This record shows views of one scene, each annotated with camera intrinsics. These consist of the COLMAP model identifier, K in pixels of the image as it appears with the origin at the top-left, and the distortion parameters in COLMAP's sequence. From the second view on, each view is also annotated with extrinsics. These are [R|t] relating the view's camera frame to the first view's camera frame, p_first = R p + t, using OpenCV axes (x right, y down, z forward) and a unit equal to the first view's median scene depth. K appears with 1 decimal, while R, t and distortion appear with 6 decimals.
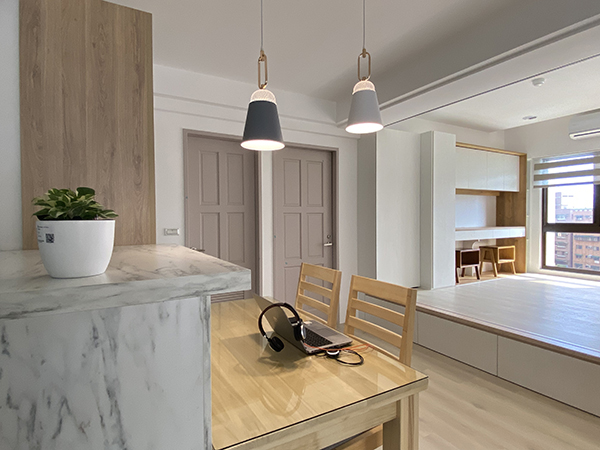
lens RADIAL K [[329.6, 0, 297.0], [0, 329.6, 224.4], [0, 0, 1]] dist [-0.014461, 0.002019]
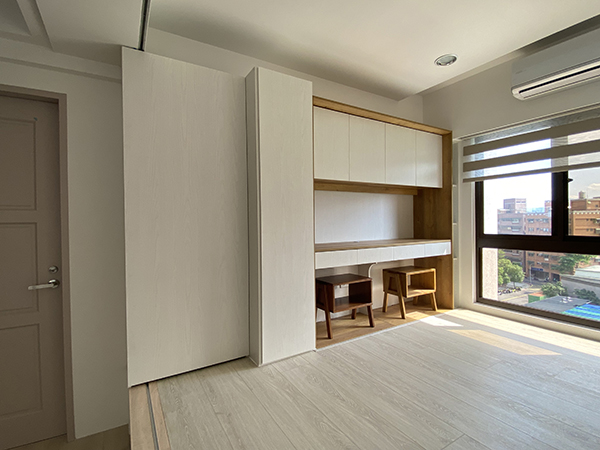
lens RADIAL K [[292.6, 0, 302.5], [0, 292.6, 223.9], [0, 0, 1]] dist [0.008841, -0.006955]
pose [[0.998788, -0.005324, 0.048933, 0.382121], [0.005942, 0.999904, -0.012493, -0.020643], [-0.048862, 0.012769, 0.998724, 0.436102]]
